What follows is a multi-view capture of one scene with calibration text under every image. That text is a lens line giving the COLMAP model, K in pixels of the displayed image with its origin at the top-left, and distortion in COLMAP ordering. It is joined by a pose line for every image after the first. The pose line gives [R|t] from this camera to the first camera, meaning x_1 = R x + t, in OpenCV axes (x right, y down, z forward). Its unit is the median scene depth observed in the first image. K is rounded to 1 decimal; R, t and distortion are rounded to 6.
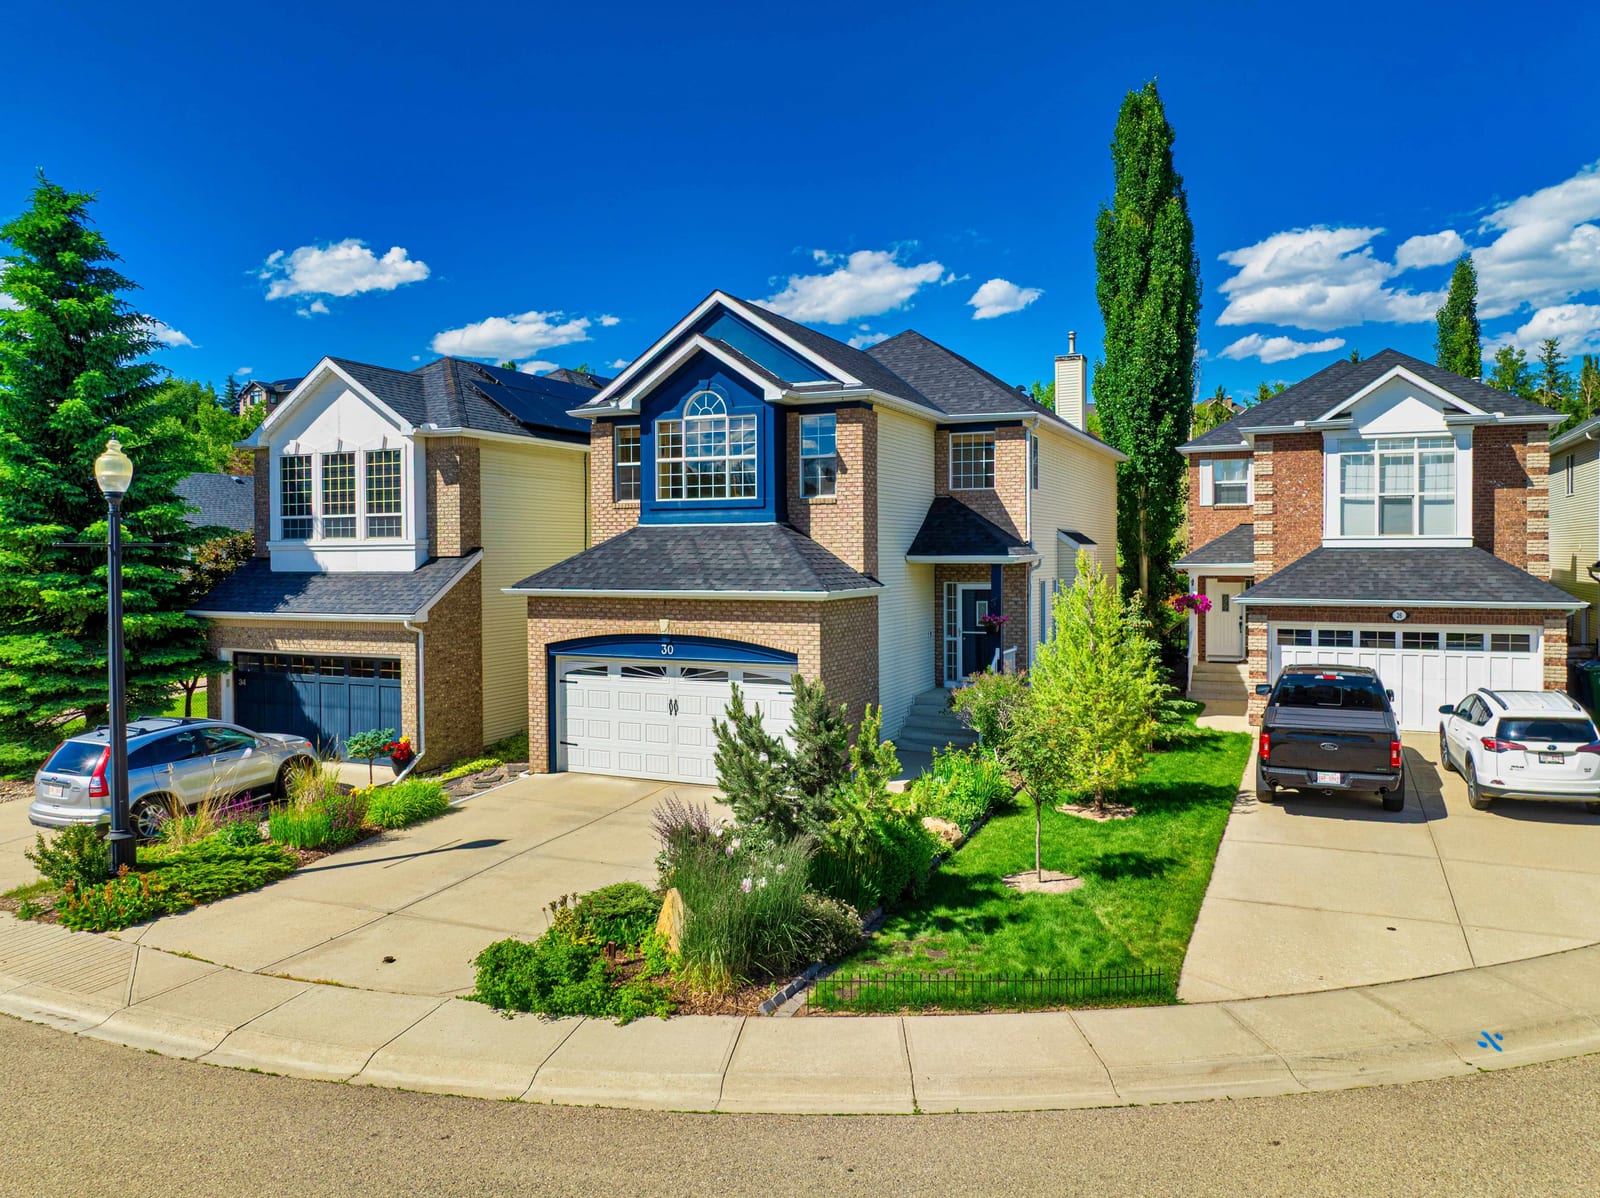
lens RADIAL K [[1128.7, 0, 835.3], [0, 1128.7, 594.9], [0, 0, 1]] dist [-0.011003, 0.005510]
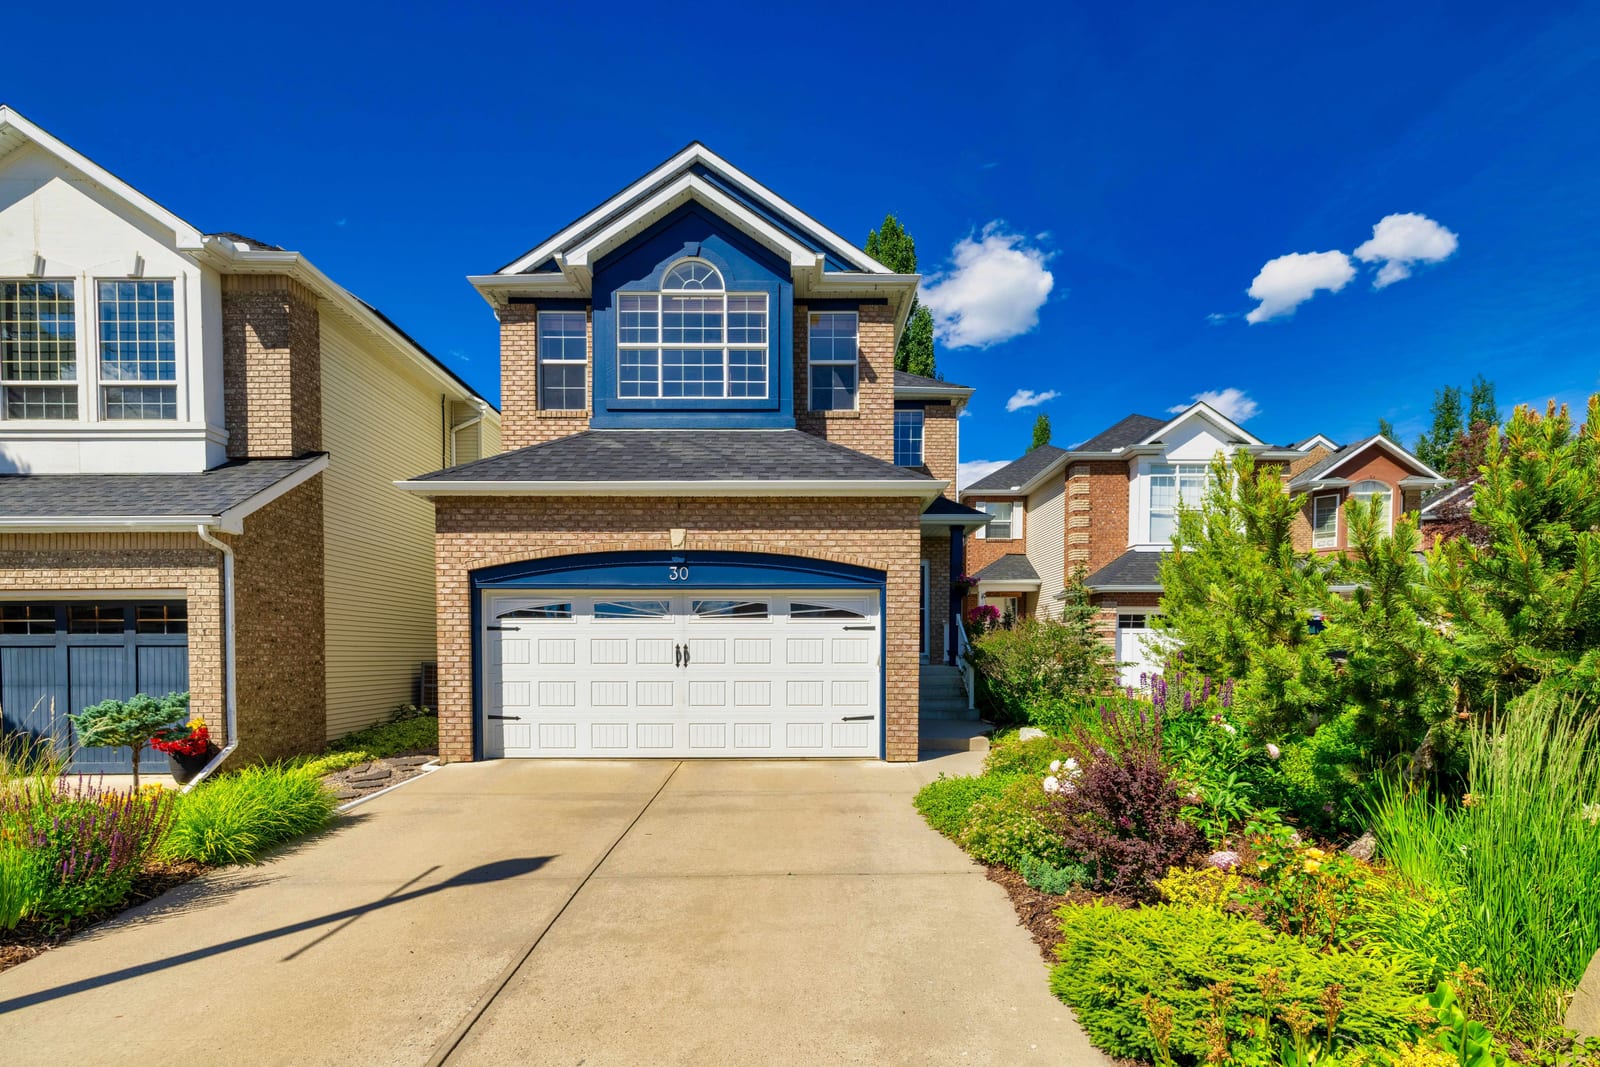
lens RADIAL K [[734.7, 0, 847.6], [0, 734.7, 670.8], [0, 0, 1]] dist [0.003529, 0.001576]
pose [[0.908210, -0.008700, 0.418424, -0.227329], [0.010662, 0.999940, -0.002352, 0.103488], [-0.418378, 0.006598, 0.908249, 0.484677]]
